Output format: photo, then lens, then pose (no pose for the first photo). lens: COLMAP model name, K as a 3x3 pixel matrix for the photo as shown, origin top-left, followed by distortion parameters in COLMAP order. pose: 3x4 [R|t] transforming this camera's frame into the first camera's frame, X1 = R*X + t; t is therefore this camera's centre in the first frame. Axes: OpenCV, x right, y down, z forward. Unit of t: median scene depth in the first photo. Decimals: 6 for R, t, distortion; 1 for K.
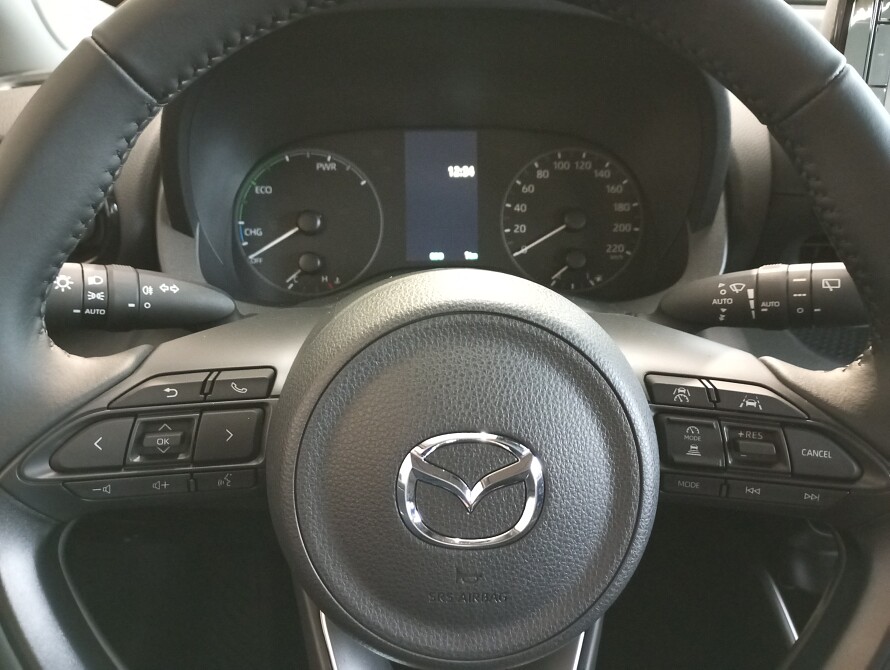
lens RADIAL K [[667.1, 0, 445.0], [0, 667.1, 335.0], [0, 0, 1]] dist [-0.006807, -0.108645]
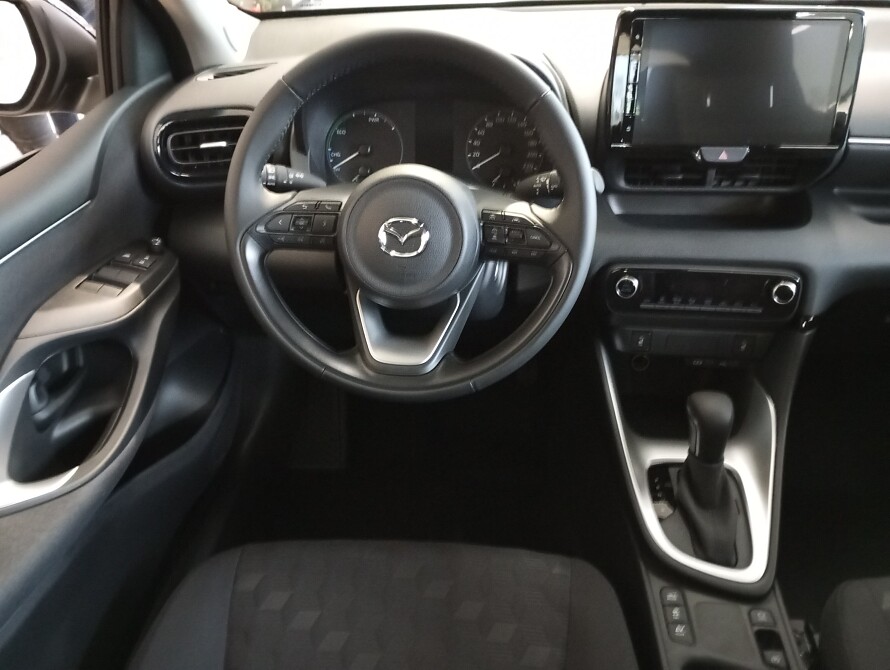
lens RADIAL K [[667.1, 0, 445.0], [0, 667.1, 335.0], [0, 0, 1]] dist [-0.006807, -0.108645]
pose [[0.991722, 0.045091, -0.120226, 0.402140], [-0.033734, 0.994917, 0.094880, 0.246415], [0.123893, -0.090039, 0.988202, -1.306827]]
